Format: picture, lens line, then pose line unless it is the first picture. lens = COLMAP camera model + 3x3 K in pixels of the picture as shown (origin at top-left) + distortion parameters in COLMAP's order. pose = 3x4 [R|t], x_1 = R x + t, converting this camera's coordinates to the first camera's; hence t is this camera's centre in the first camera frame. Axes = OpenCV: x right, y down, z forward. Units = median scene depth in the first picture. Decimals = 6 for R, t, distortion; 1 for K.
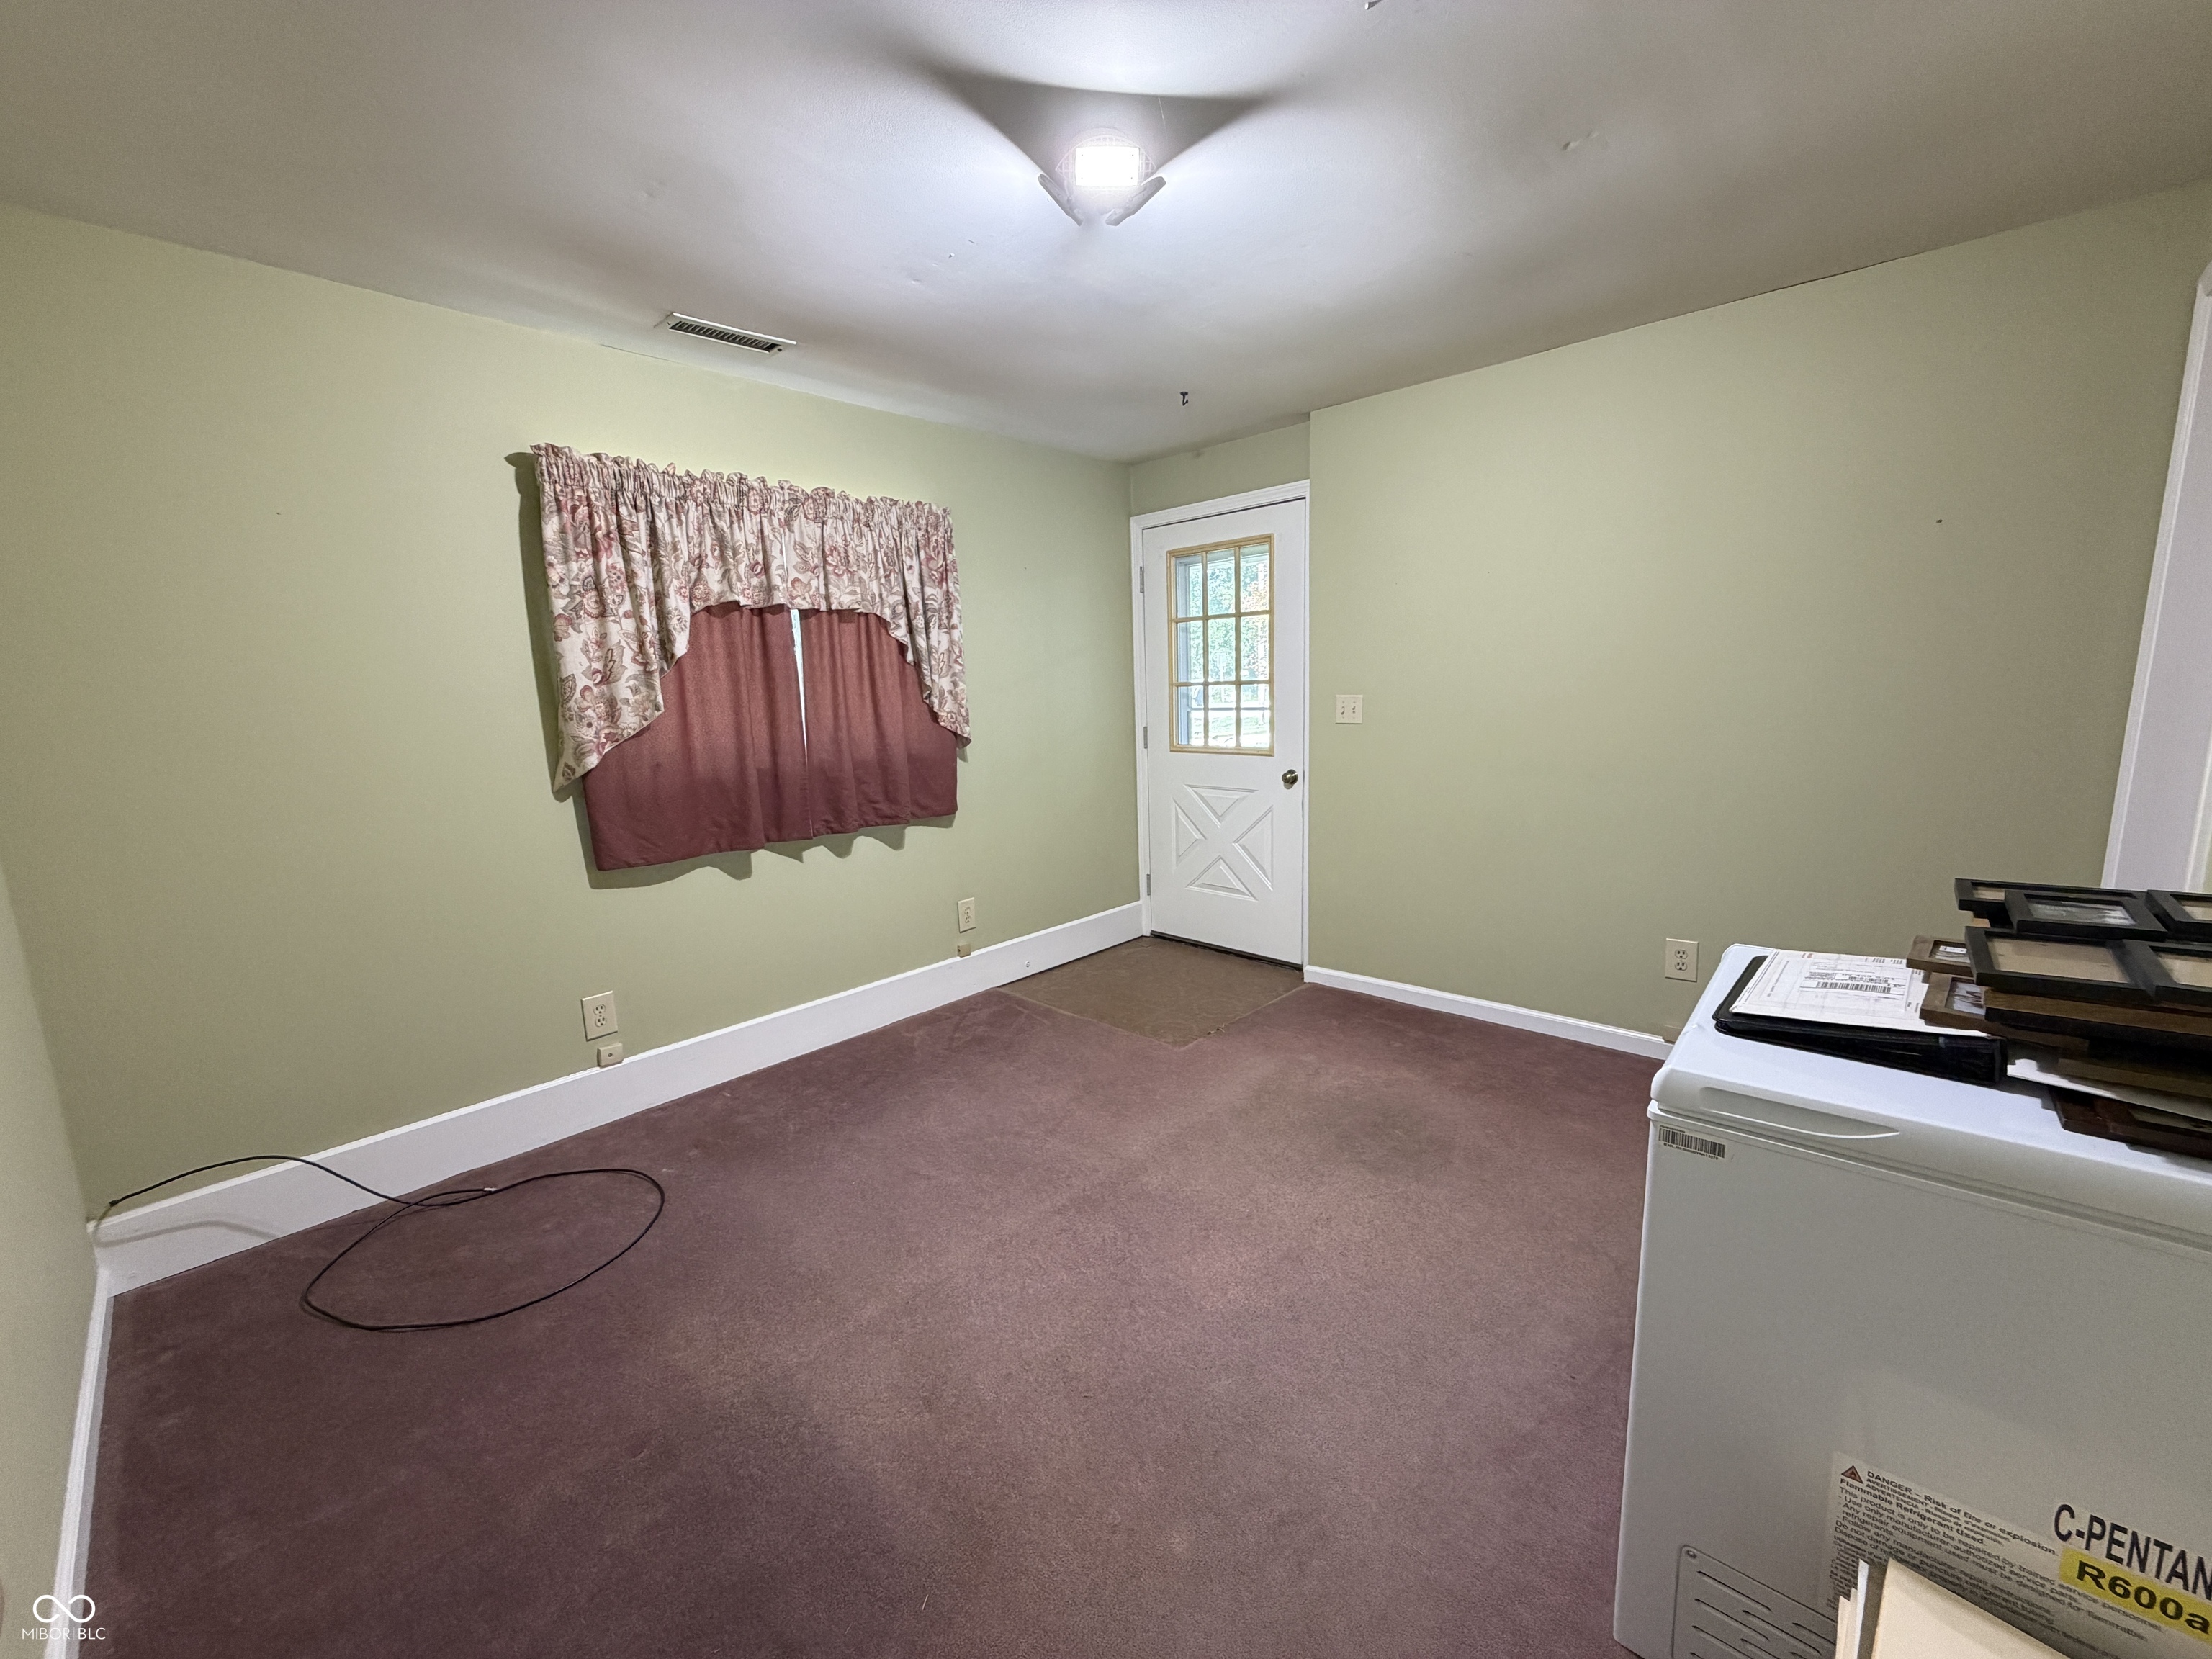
lens RADIAL K [[881.8, 0, 1104.7], [0, 881.8, 829.4], [0, 0, 1]] dist [-0.000460, 0.000046]
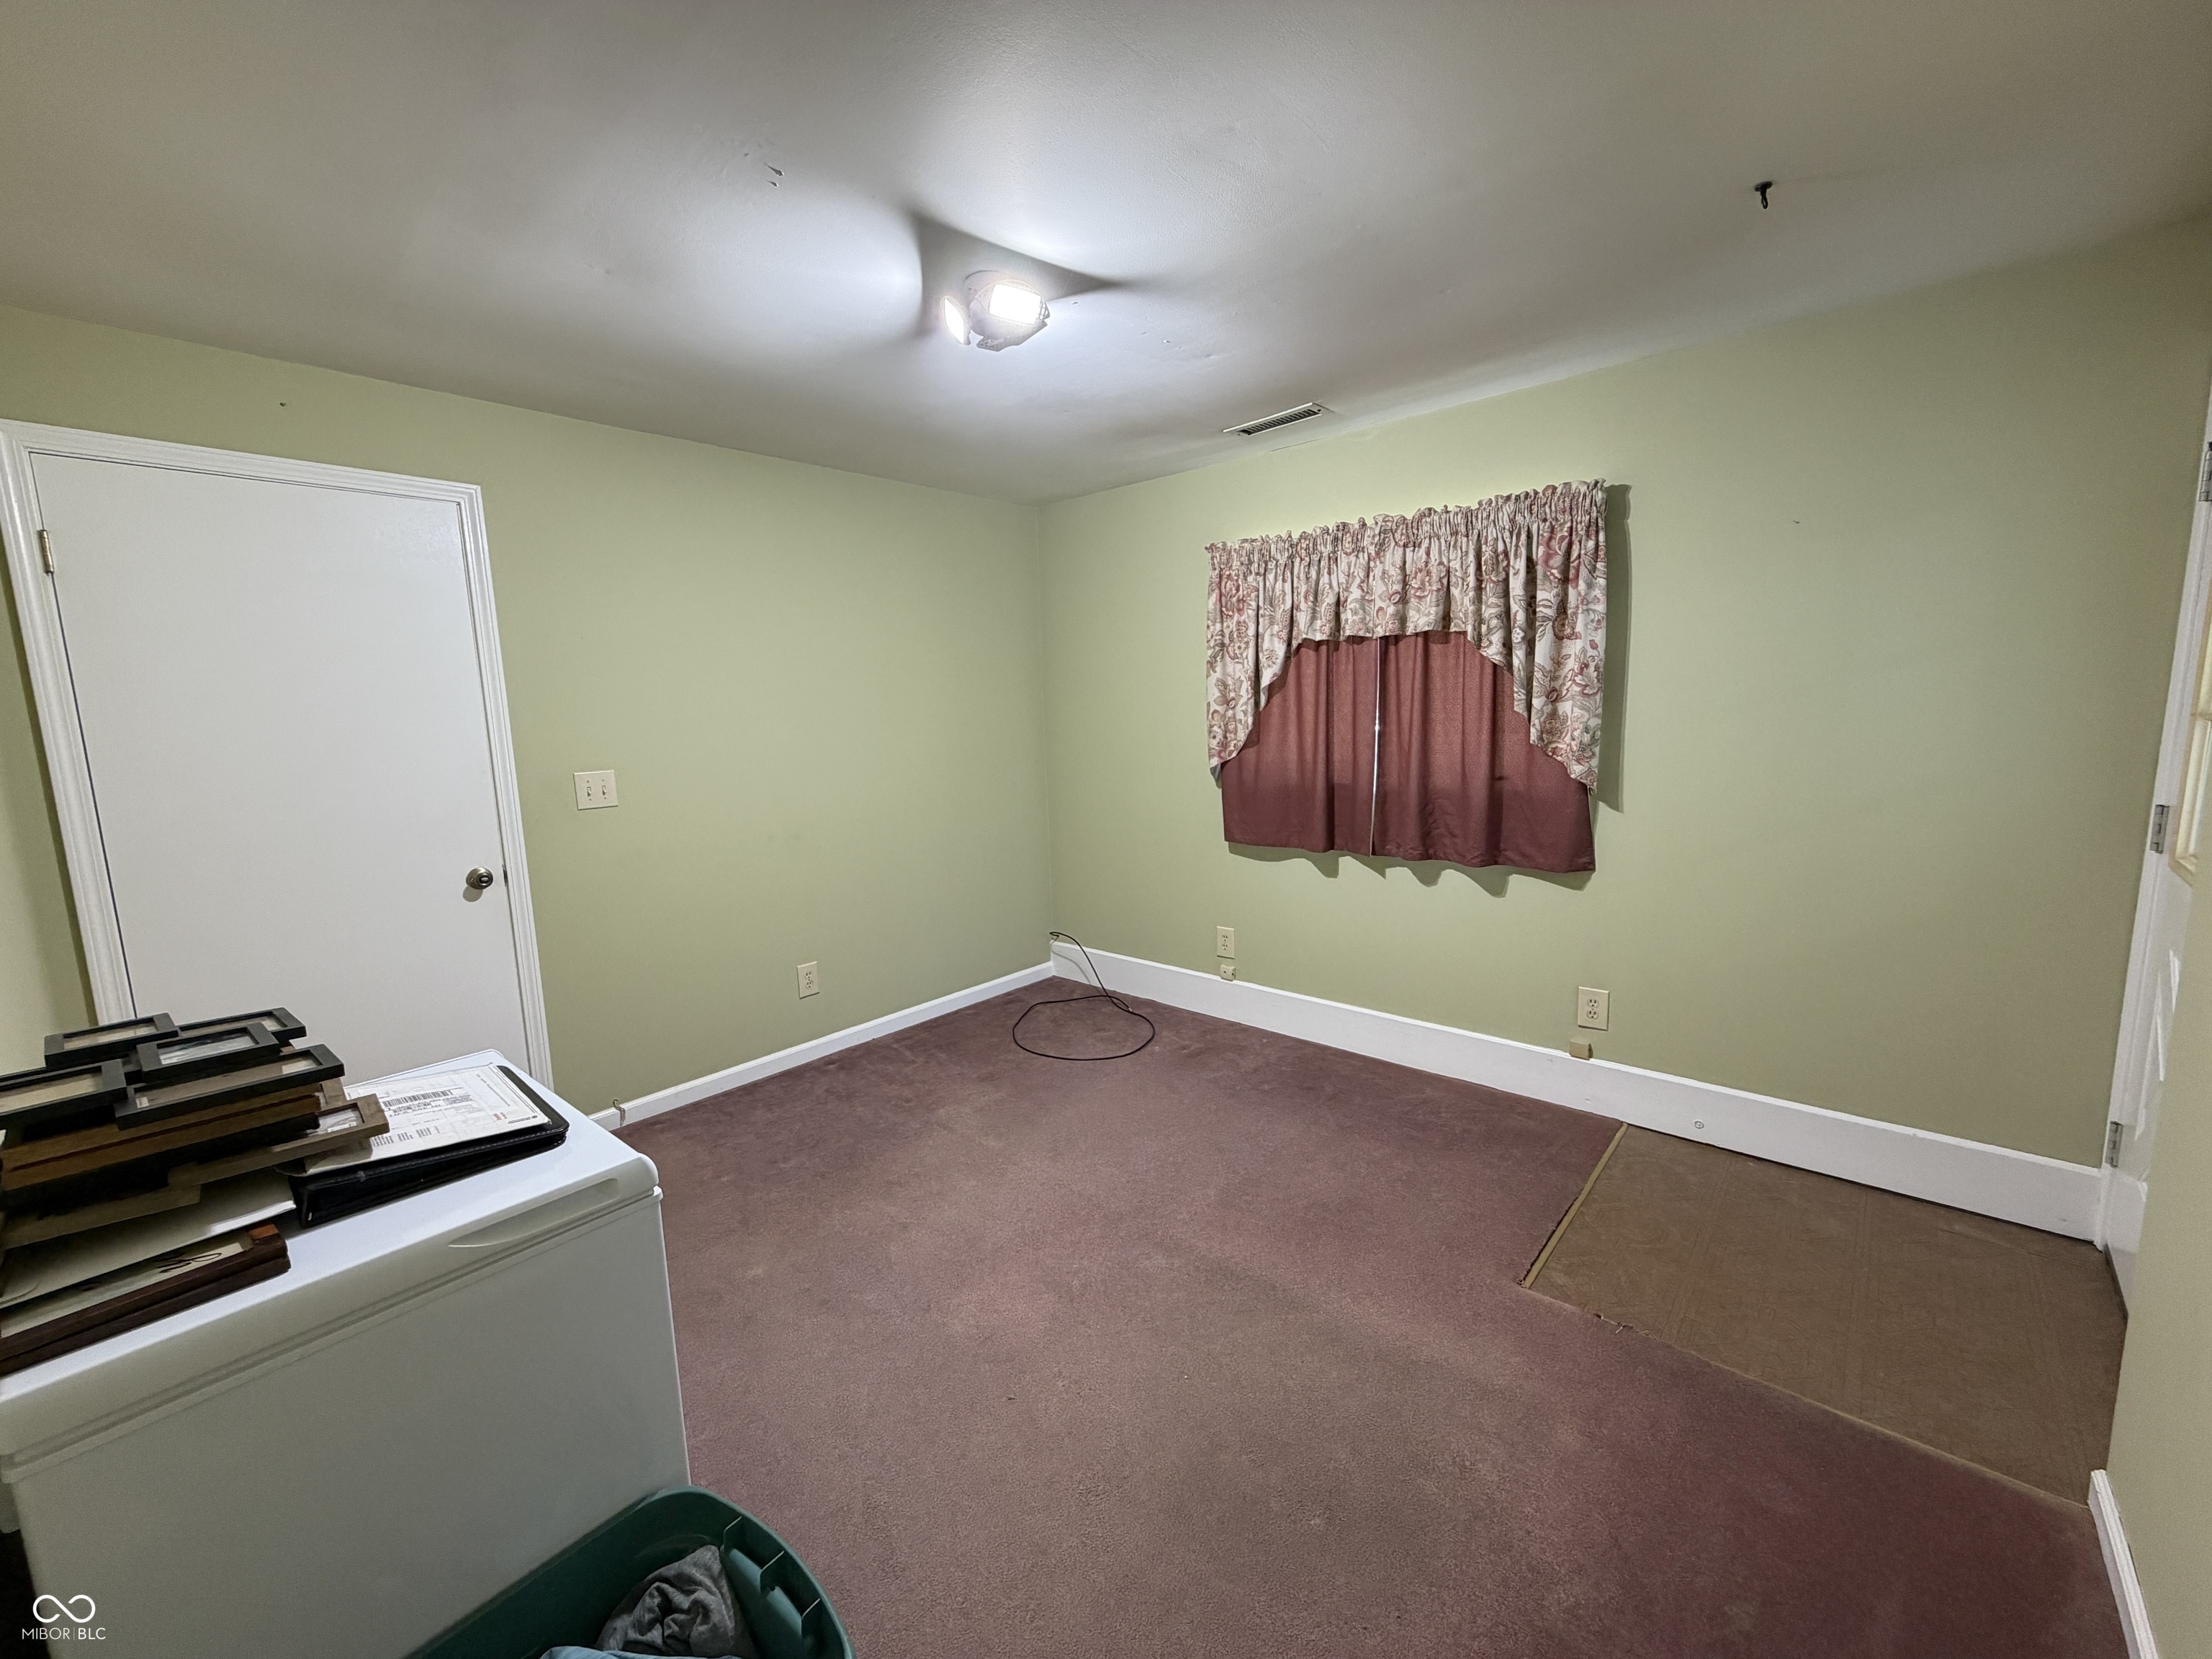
lens RADIAL K [[881.8, 0, 1104.7], [0, 881.8, 829.4], [0, 0, 1]] dist [-0.000460, 0.000046]
pose [[0.016920, 0.169725, -0.985346, 0.721435], [-0.135489, 0.976787, 0.165924, -0.159303], [0.990634, 0.130696, 0.039523, 0.679052]]
